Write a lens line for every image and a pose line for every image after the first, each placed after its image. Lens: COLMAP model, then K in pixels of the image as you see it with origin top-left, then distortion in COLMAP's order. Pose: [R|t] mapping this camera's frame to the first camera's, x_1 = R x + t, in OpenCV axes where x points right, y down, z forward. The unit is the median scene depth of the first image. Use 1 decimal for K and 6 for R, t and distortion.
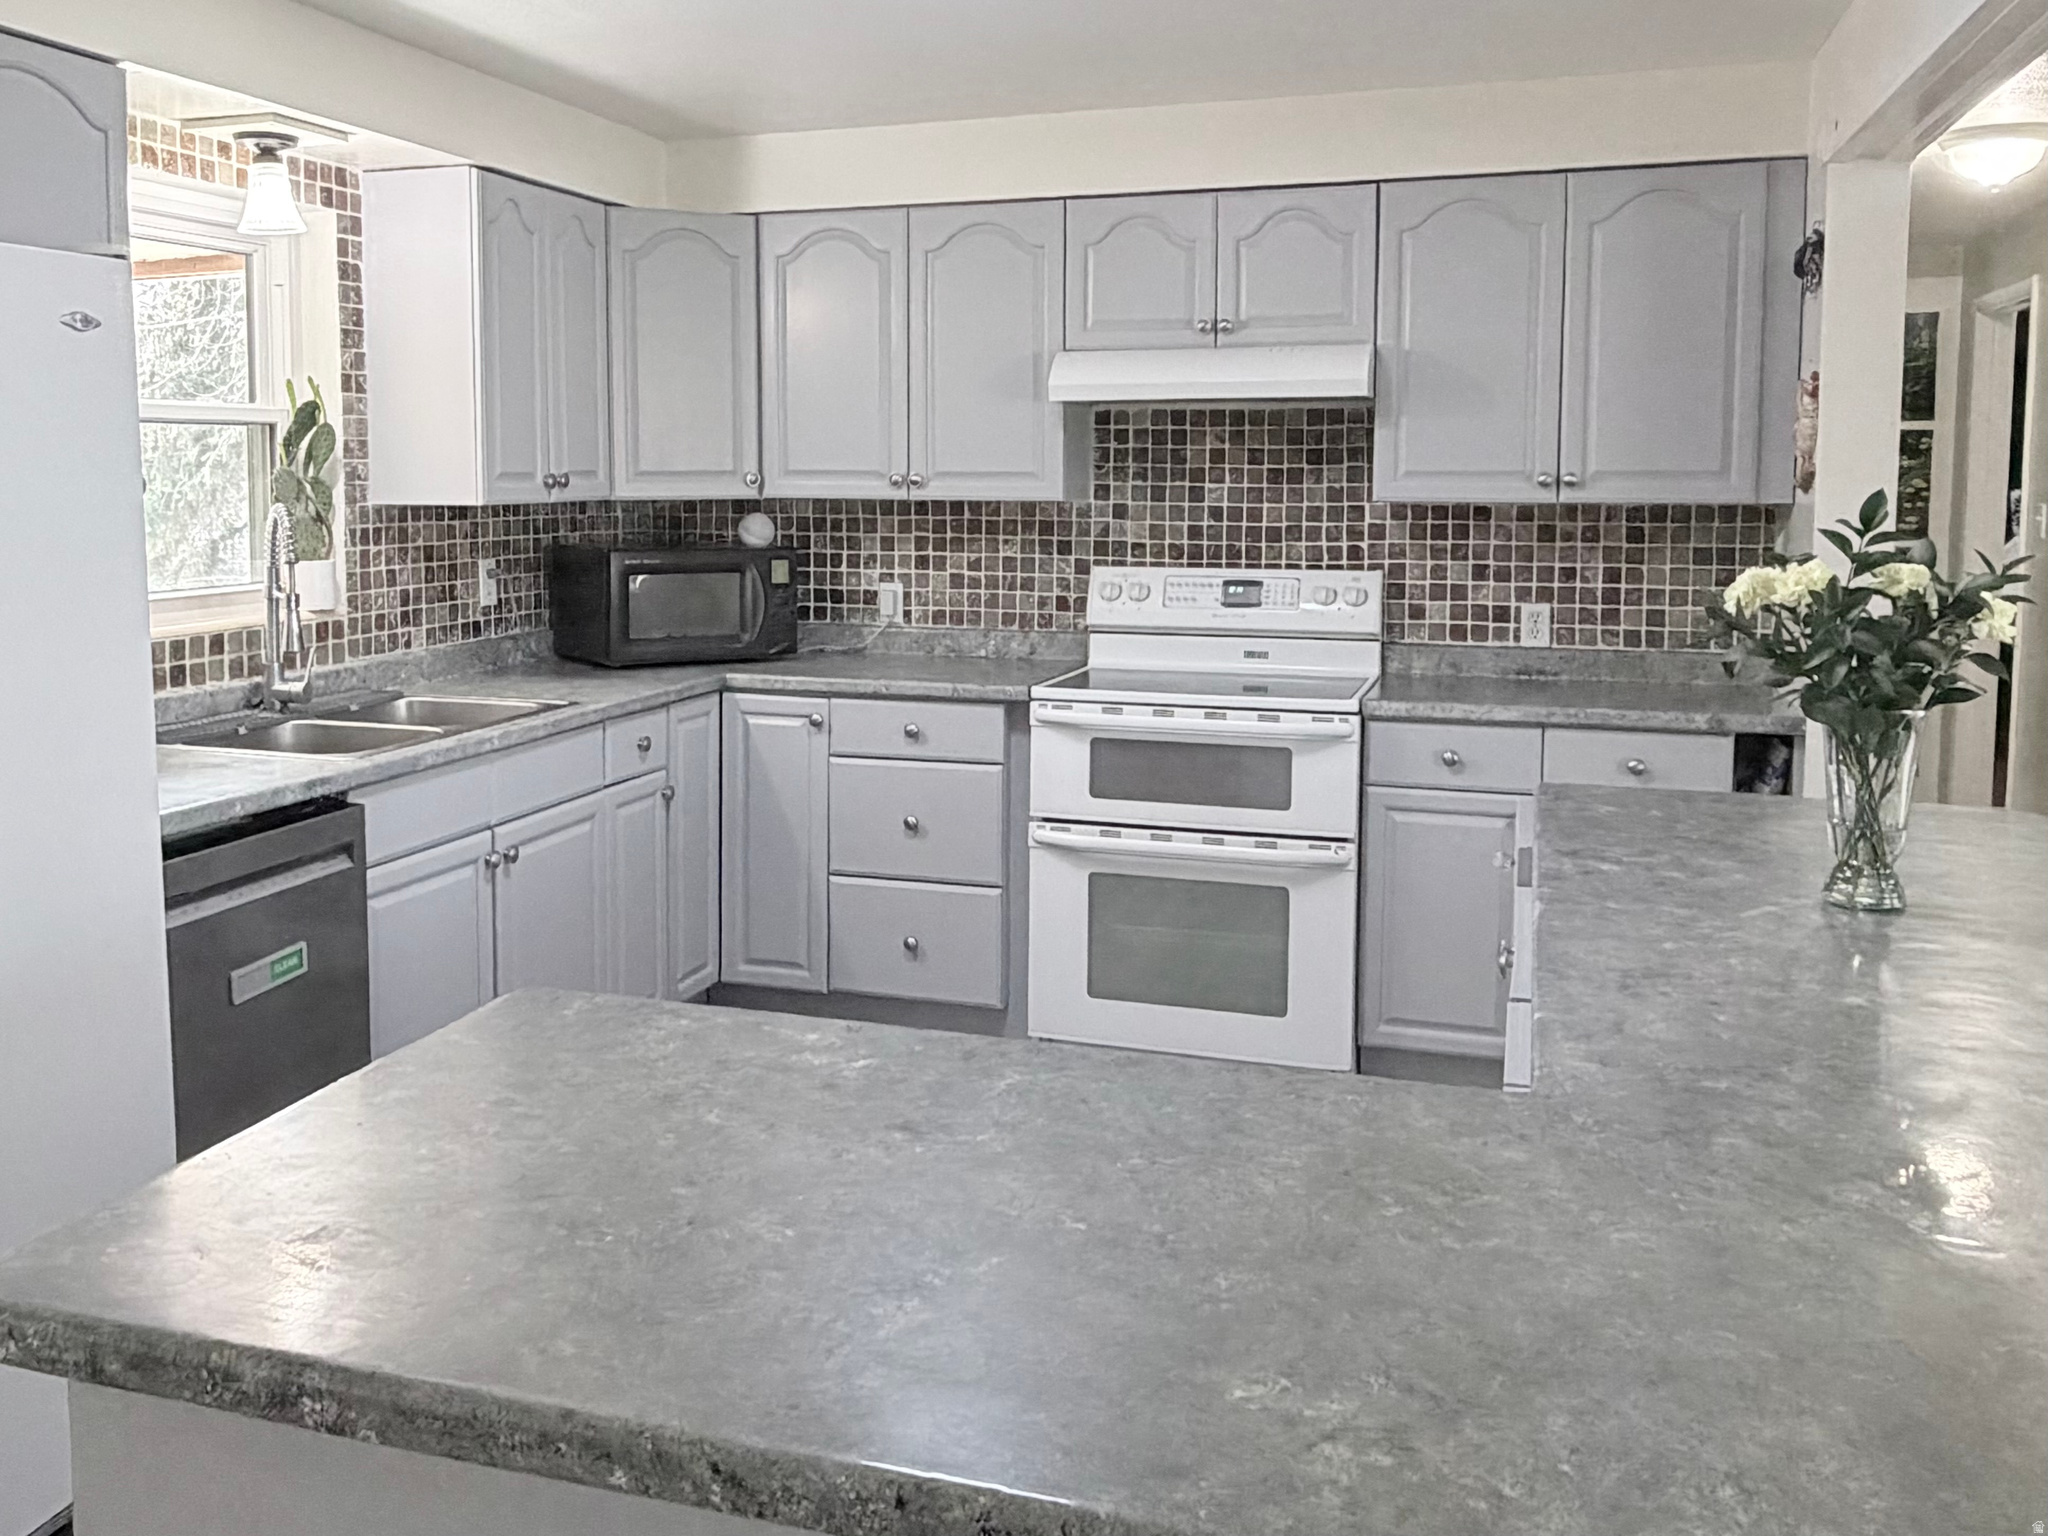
lens RADIAL K [[1791.5, 0, 891.3], [0, 1791.5, 607.8], [0, 0, 1]] dist [0.011748, 0.001619]
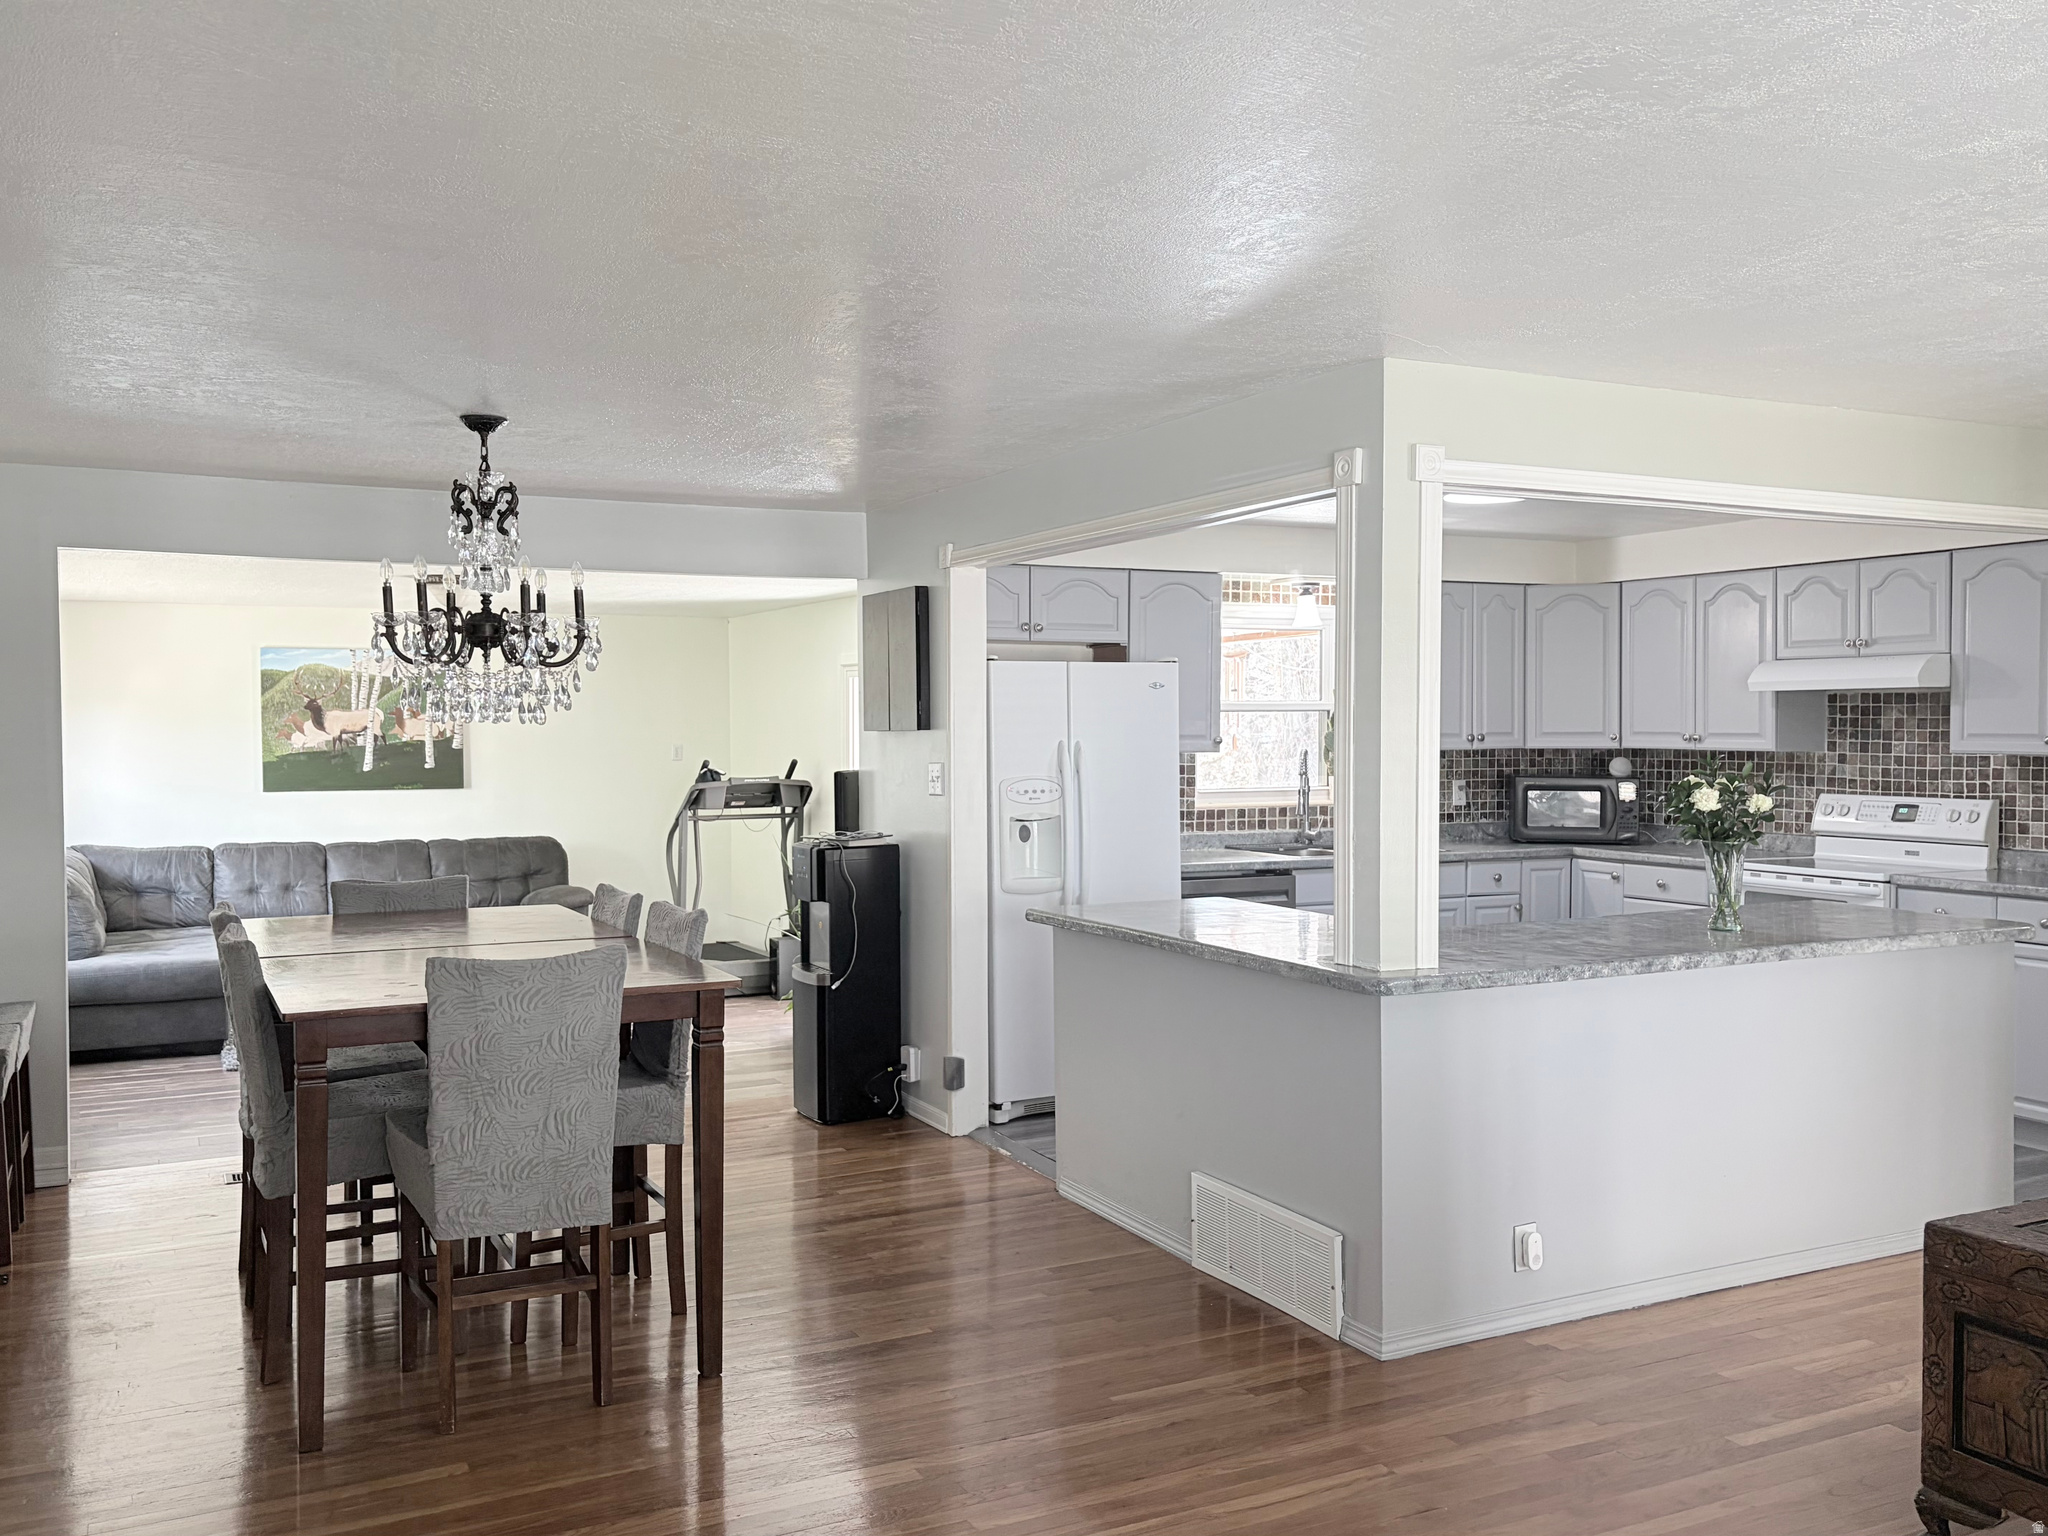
lens RADIAL K [[1728.0, 0, 1017.0], [0, 1728.0, 773.5], [0, 0, 1]] dist [0.033097, -0.016596]
pose [[0.725170, 0.018568, -0.688320, 0.664591], [-0.050947, 0.998343, -0.026743, 0.036685], [0.686683, 0.054461, 0.724914, -0.598423]]
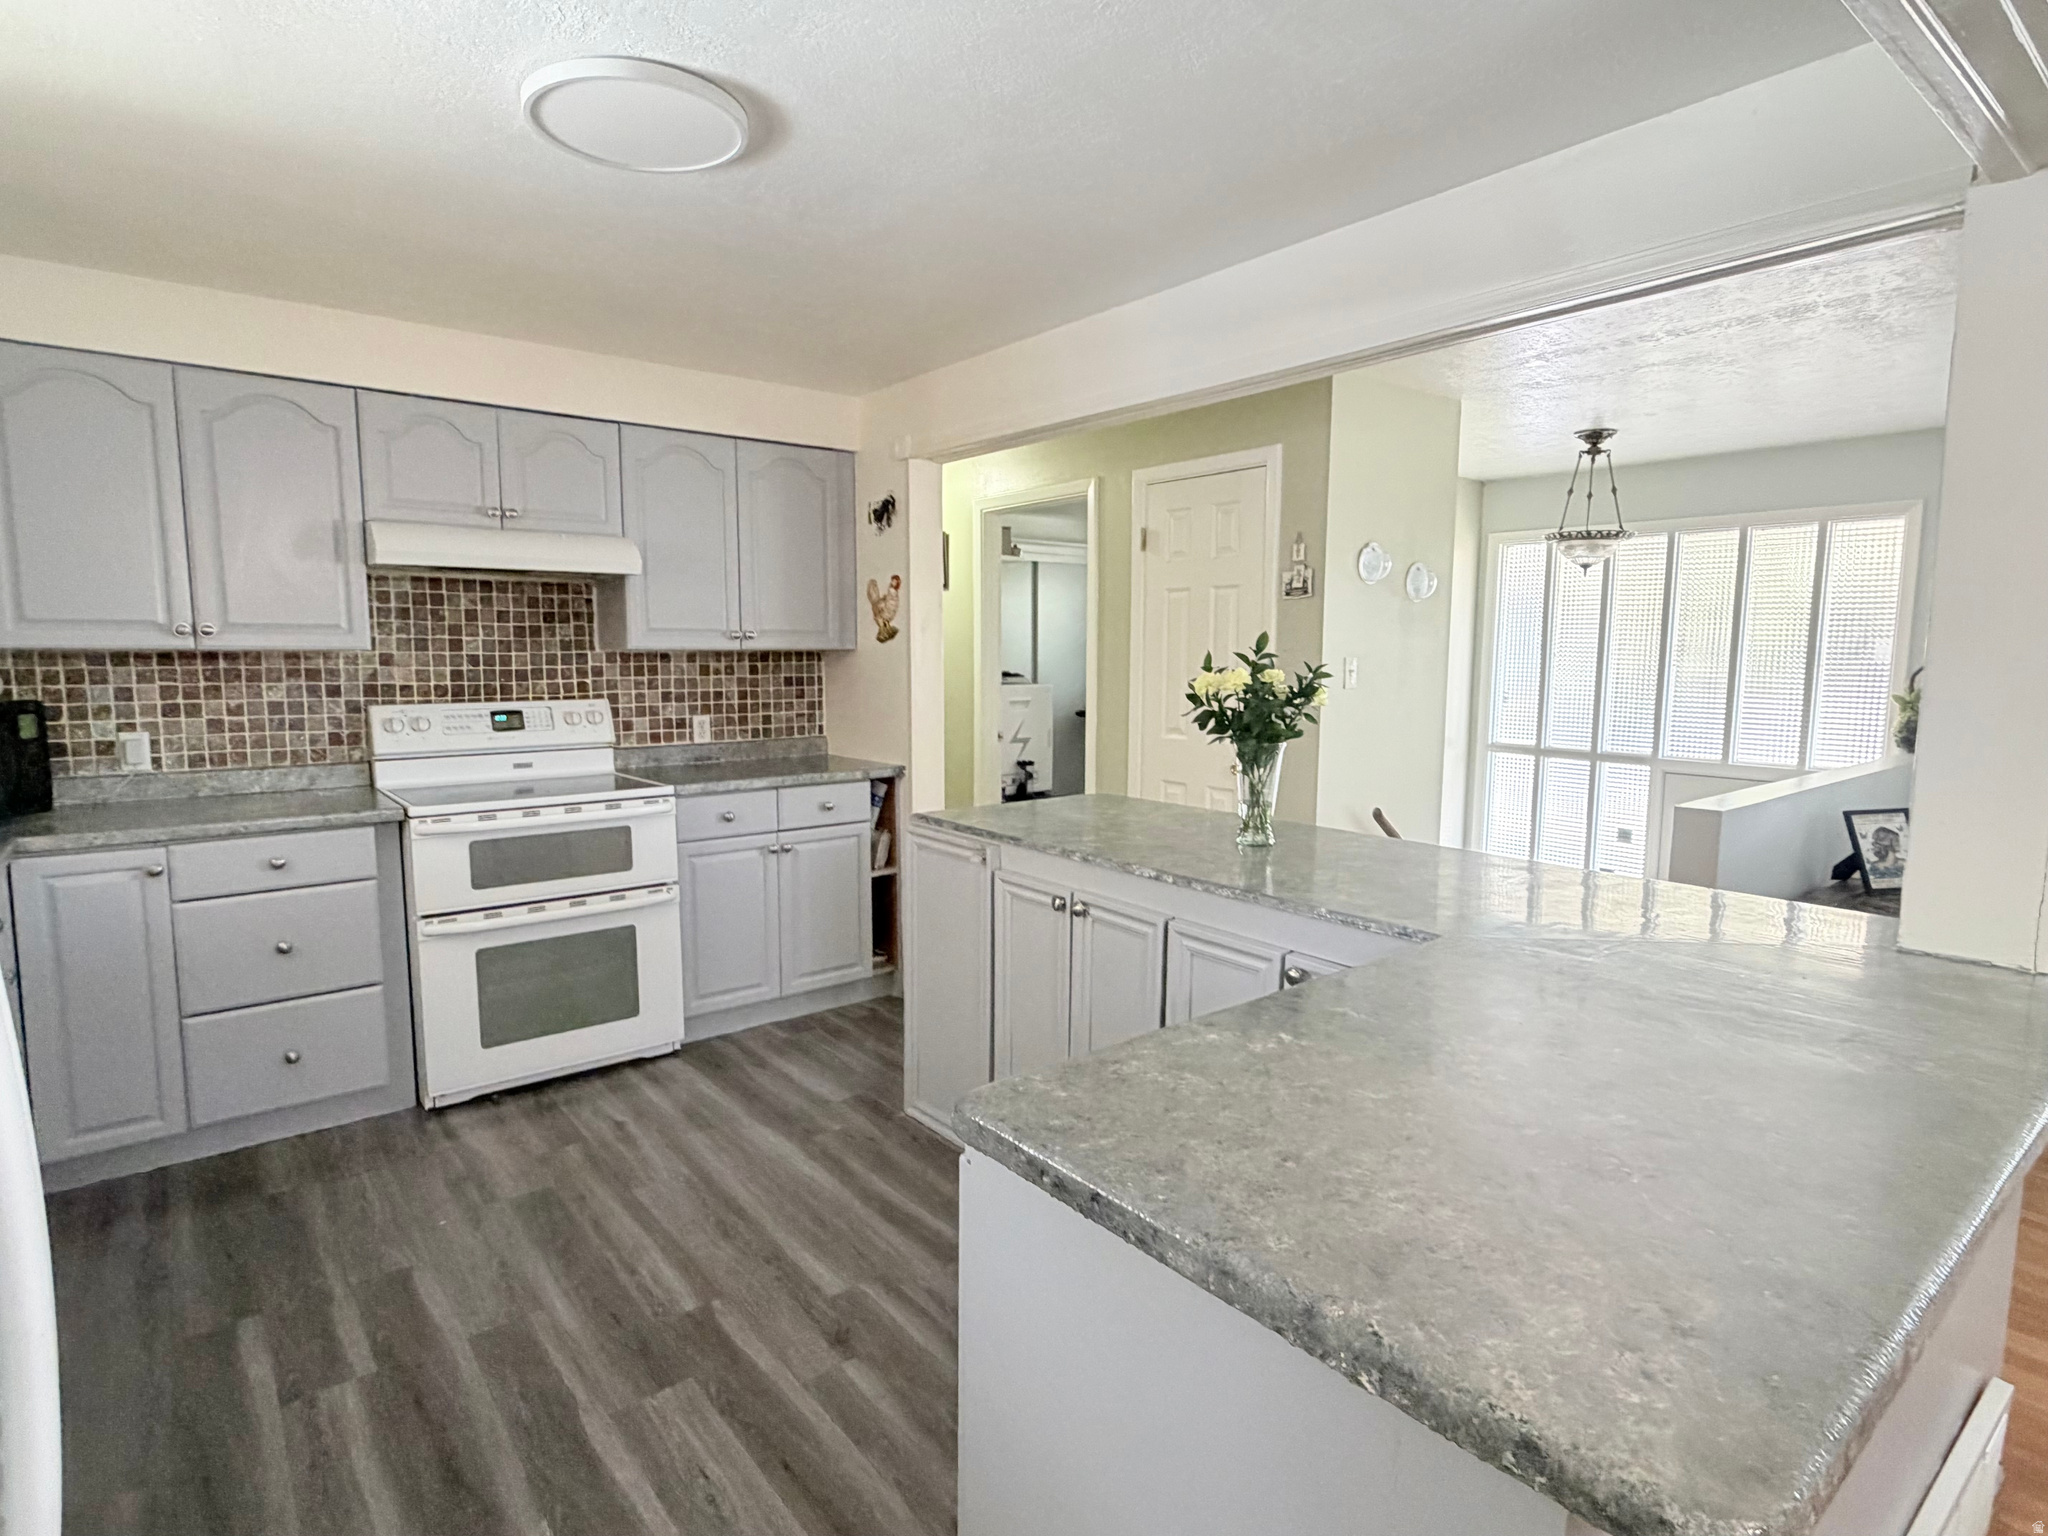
lens RADIAL K [[1076.3, 0, 1024.0], [0, 1076.3, 768.0], [0, 0, 1]] dist [0.001569, 0.000575]
pose [[0.519811, -0.095194, 0.848961, -0.281349], [0.061768, 0.995359, 0.073790, -0.008110], [-0.852045, 0.014082, 0.523279, 0.259498]]
